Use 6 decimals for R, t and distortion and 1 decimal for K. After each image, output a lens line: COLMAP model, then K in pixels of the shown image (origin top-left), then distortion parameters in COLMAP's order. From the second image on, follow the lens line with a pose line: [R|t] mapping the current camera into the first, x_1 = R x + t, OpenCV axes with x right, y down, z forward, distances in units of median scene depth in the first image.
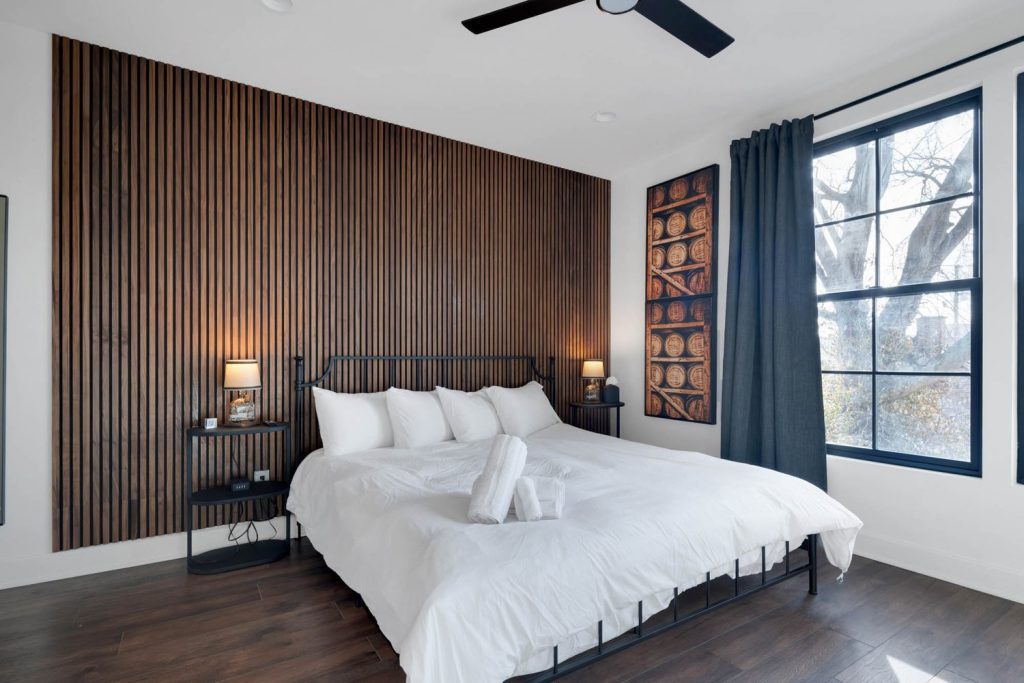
lens RADIAL K [[506.5, 0, 516.4], [0, 506.5, 358.9], [0, 0, 1]] dist [-0.000553, -0.000356]
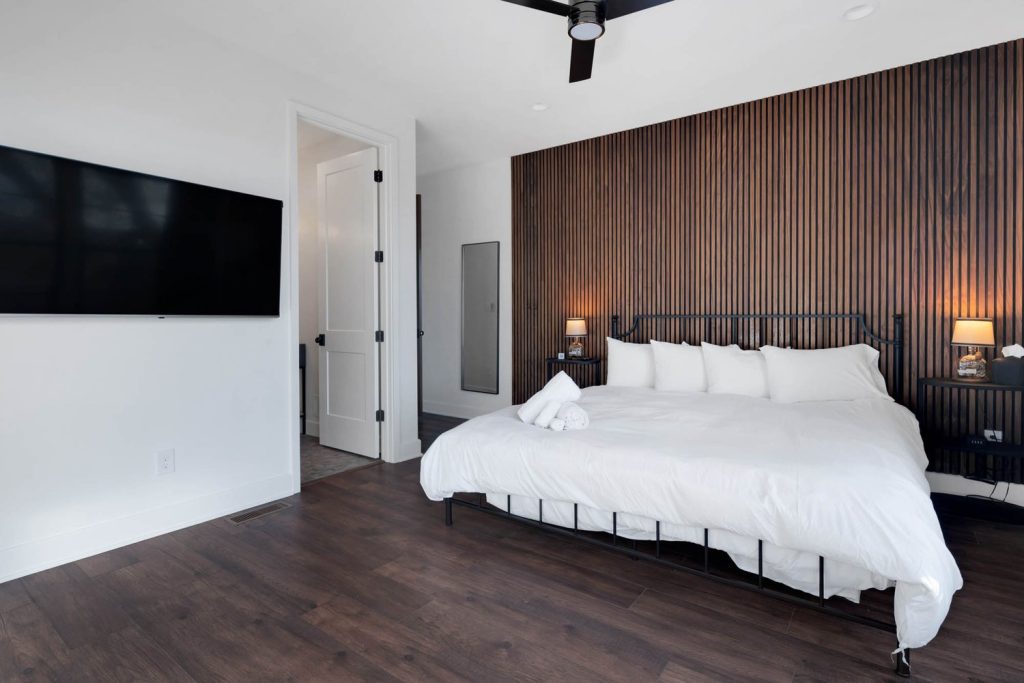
lens RADIAL K [[505.5, 0, 508.5], [0, 505.5, 319.8], [0, 0, 1]] dist [0.001485, -0.000043]
pose [[0.349175, 0.006178, -0.937037, 0.665528], [0.001981, 0.999971, 0.007331, -0.003257], [0.937055, -0.004416, 0.349153, 0.190665]]
